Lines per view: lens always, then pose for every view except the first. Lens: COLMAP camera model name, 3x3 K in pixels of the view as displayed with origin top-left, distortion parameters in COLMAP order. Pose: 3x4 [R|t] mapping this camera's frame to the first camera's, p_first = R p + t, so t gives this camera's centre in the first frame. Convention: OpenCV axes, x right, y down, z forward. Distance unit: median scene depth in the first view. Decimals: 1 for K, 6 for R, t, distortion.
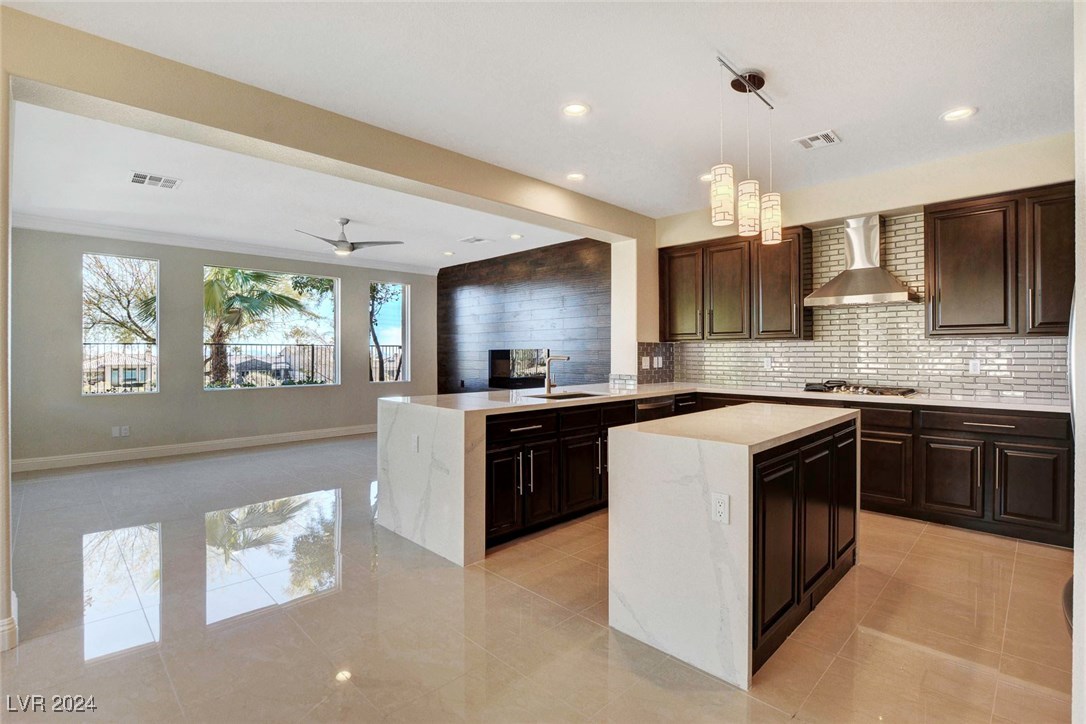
lens RADIAL K [[514.8, 0, 550.6], [0, 514.8, 355.7], [0, 0, 1]] dist [-0.024544, 0.000243]
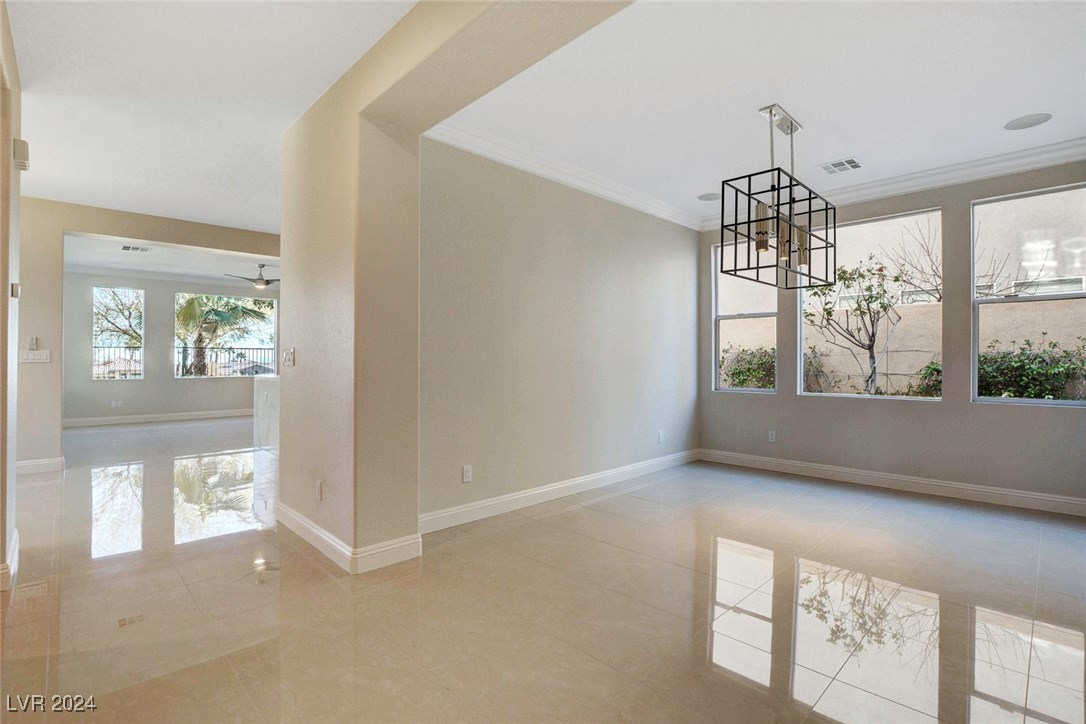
lens RADIAL K [[514.8, 0, 543.2], [0, 514.8, 358.1], [0, 0, 1]] dist [-0.024544, 0.000243]
pose [[0.999804, 0.002169, -0.019684, 0.225100], [-0.002349, 0.999956, -0.009126, 0.011799], [0.019663, 0.009170, 0.999765, -0.242701]]
